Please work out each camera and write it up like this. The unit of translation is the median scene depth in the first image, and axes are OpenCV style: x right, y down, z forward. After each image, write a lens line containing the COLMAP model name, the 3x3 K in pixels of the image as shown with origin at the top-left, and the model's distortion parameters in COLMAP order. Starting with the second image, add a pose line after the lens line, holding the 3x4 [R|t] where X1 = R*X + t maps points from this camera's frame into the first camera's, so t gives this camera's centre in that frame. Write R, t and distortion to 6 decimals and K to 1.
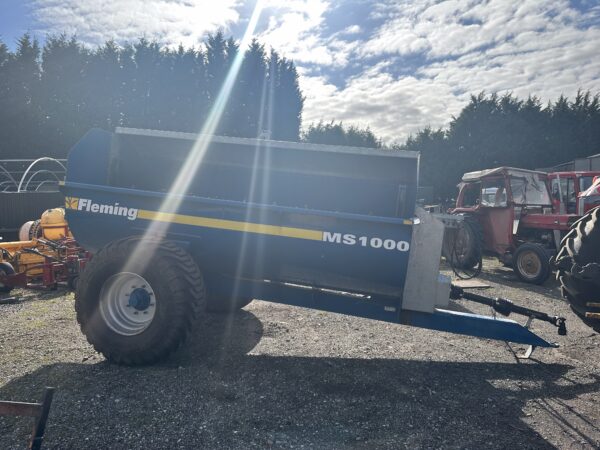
lens RADIAL K [[410.4, 0, 297.0], [0, 410.4, 227.3], [0, 0, 1]] dist [0.030504, -0.033201]
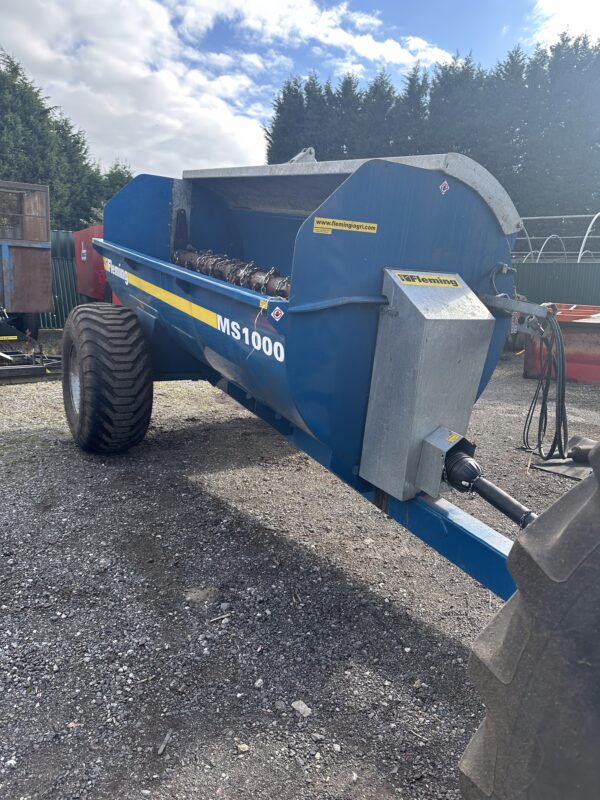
lens RADIAL K [[547.2, 0, 312.7], [0, 547.2, 401.0], [0, 0, 1]] dist [0.030504, -0.033201]
pose [[0.702559, 0.184292, -0.687348, 0.666315], [-0.081096, 0.980326, 0.179955, -0.018325], [0.706989, -0.070688, 0.703683, 0.461558]]
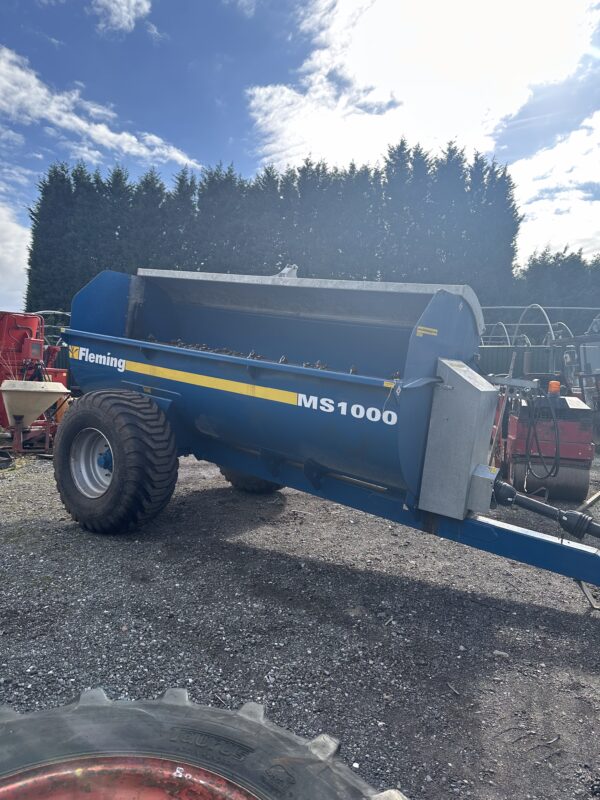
lens RADIAL K [[547.2, 0, 301.6], [0, 547.2, 394.9], [0, 0, 1]] dist [0.030504, -0.033201]
pose [[0.926964, 0.046329, -0.372279, 0.403894], [-0.048753, 0.998807, 0.002903, 0.009118], [0.371969, 0.015458, 0.928116, 0.041560]]
